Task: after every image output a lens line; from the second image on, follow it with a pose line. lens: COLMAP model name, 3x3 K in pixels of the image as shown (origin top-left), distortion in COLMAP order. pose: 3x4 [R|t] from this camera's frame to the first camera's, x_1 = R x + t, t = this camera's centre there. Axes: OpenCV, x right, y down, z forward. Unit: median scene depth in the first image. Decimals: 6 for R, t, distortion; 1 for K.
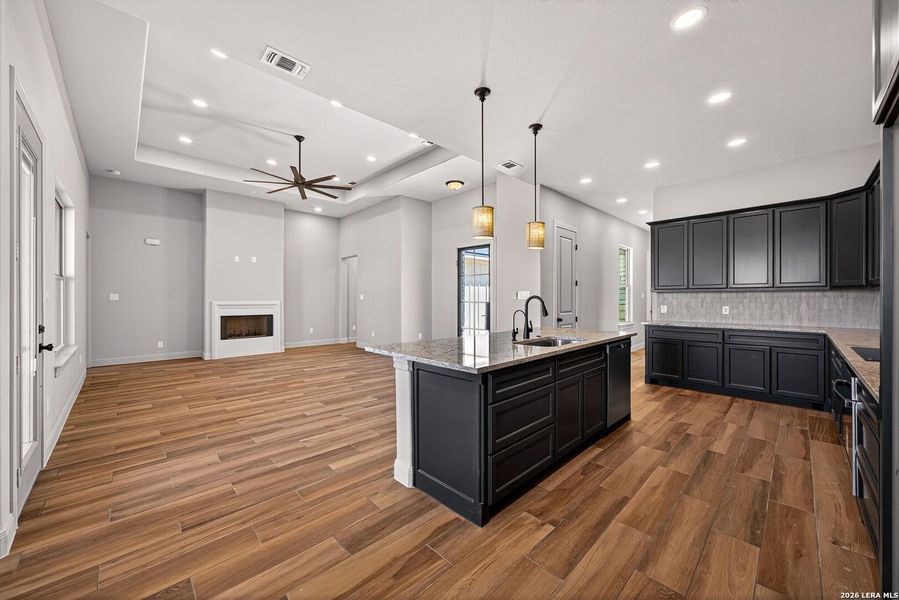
lens RADIAL K [[336.9, 0, 450.1], [0, 336.9, 301.3], [0, 0, 1]] dist [-0.000535, 0.000247]
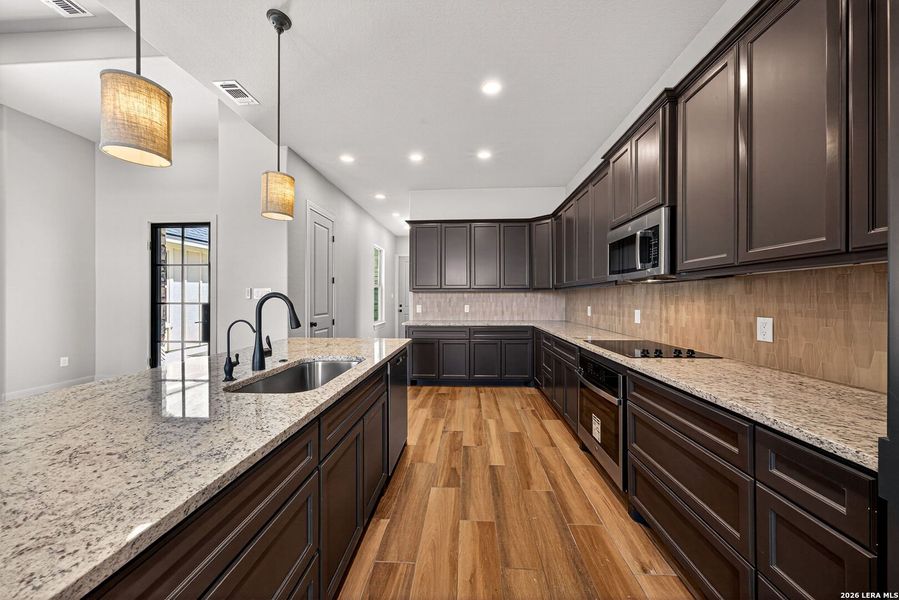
lens RADIAL K [[307.7, 0, 449.3], [0, 307.7, 297.2], [0, 0, 1]] dist [0.000856, 0.000210]
pose [[0.736483, 0.003829, 0.676445, 0.076392], [0.005246, 0.999922, -0.011372, -0.000536], [-0.676436, 0.011924, 0.736405, 0.277799]]
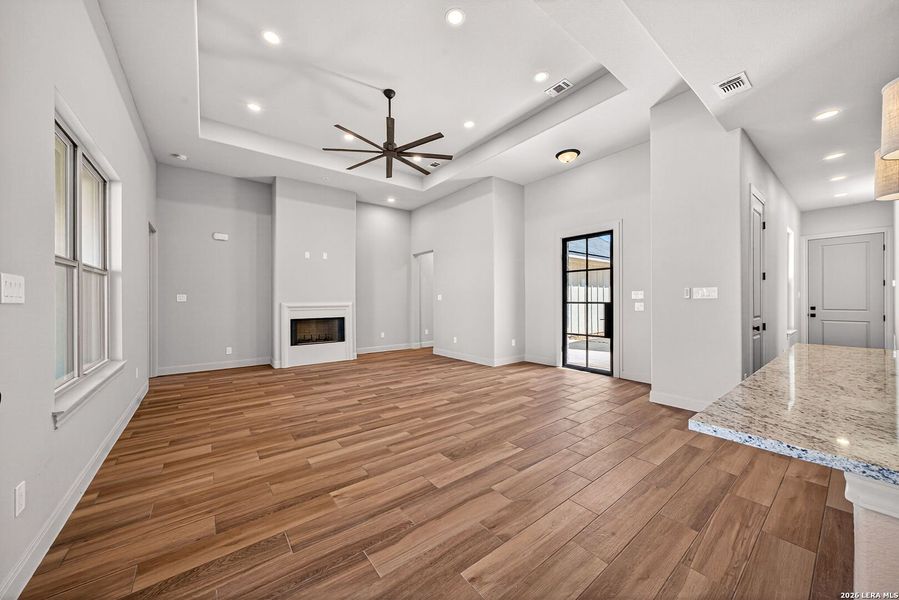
lens RADIAL K [[316.5, 0, 449.5], [0, 316.5, 300.0], [0, 0, 1]] dist [0.000745, 0.000178]
pose [[0.993568, -0.003159, -0.113195, -0.266130], [0.002424, 0.999975, -0.006630, -0.000355], [0.113213, 0.006313, 0.993551, 0.338056]]
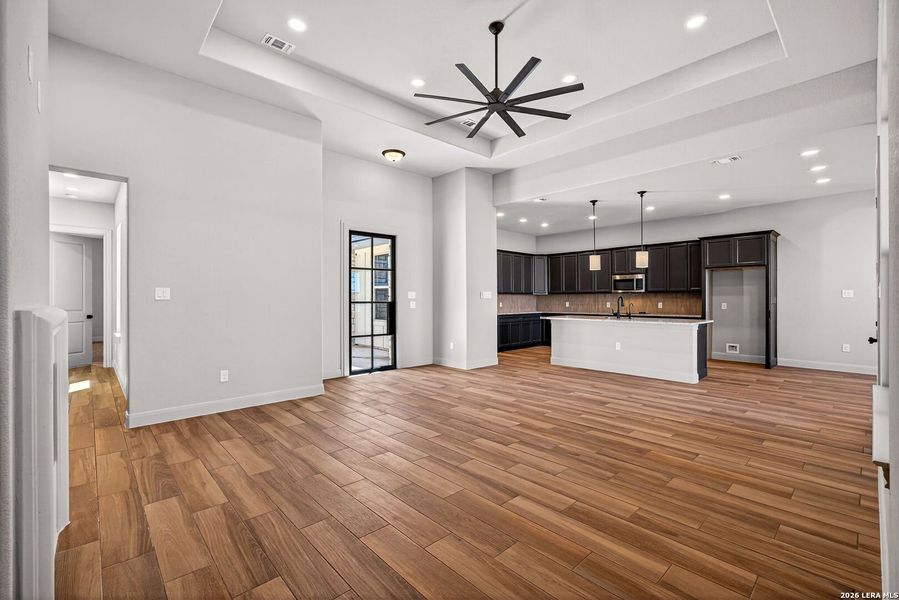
lens RADIAL K [[393.1, 0, 447.6], [0, 393.1, 297.7], [0, 0, 1]] dist [-0.002223, -0.000006]
pose [[0.023851, 0.004438, 0.999706, -1.345135], [0.008353, 0.999954, -0.004638, -0.003536], [-0.999681, 0.008461, 0.023812, 1.261768]]
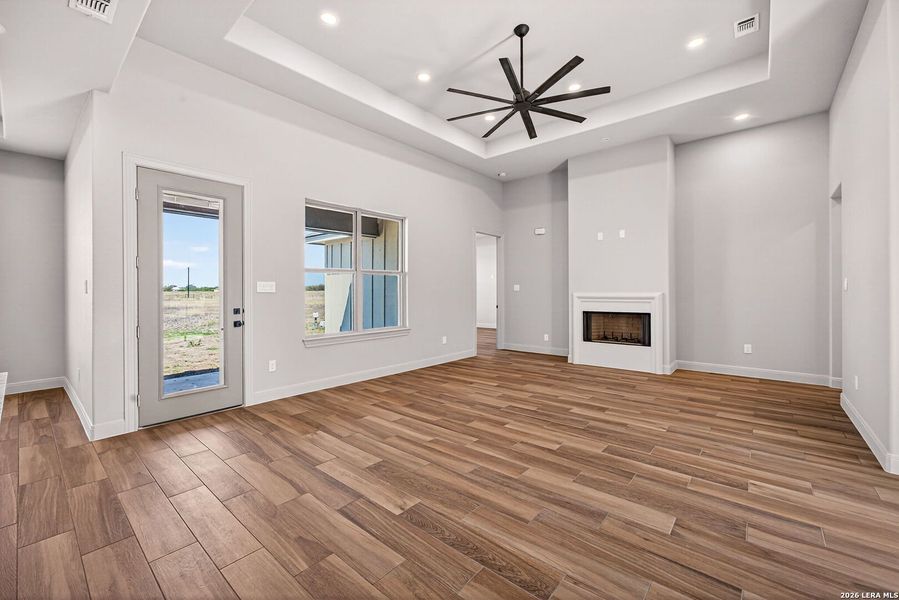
lens RADIAL K [[370.7, 0, 444.9], [0, 370.7, 287.7], [0, 0, 1]] dist [-0.012046, 0.000531]
pose [[0.089236, -0.010306, -0.995957, 0.252238], [-0.001916, 0.999943, -0.010519, -0.002552], [0.996009, 0.002847, 0.089211, 0.939411]]
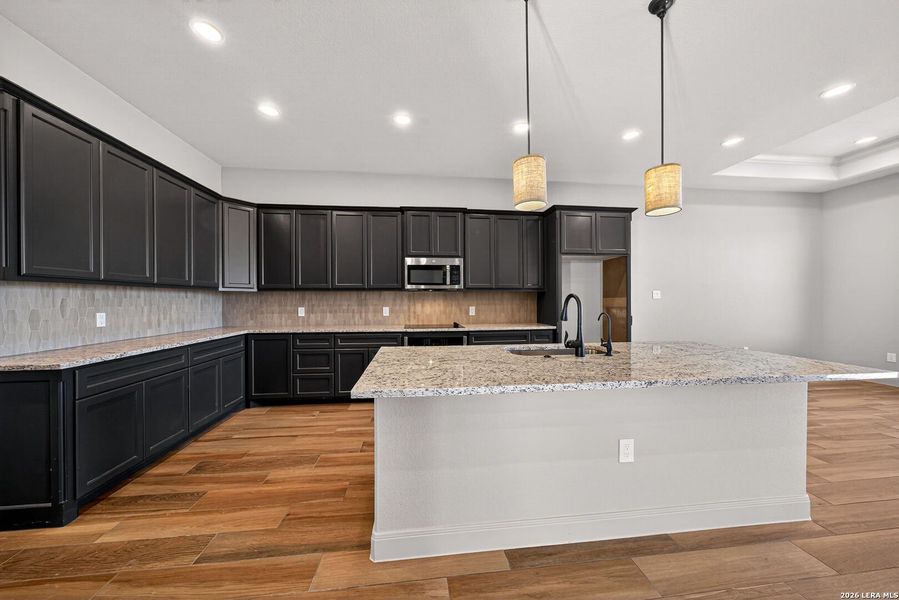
lens RADIAL K [[316.5, 0, 449.5], [0, 316.5, 300.0], [0, 0, 1]] dist [0.000745, 0.000178]
pose [[-0.792820, 0.004590, 0.609438, 0.026288], [0.007985, 0.999964, 0.002857, -0.003460], [-0.609403, 0.007131, -0.792829, 1.088000]]
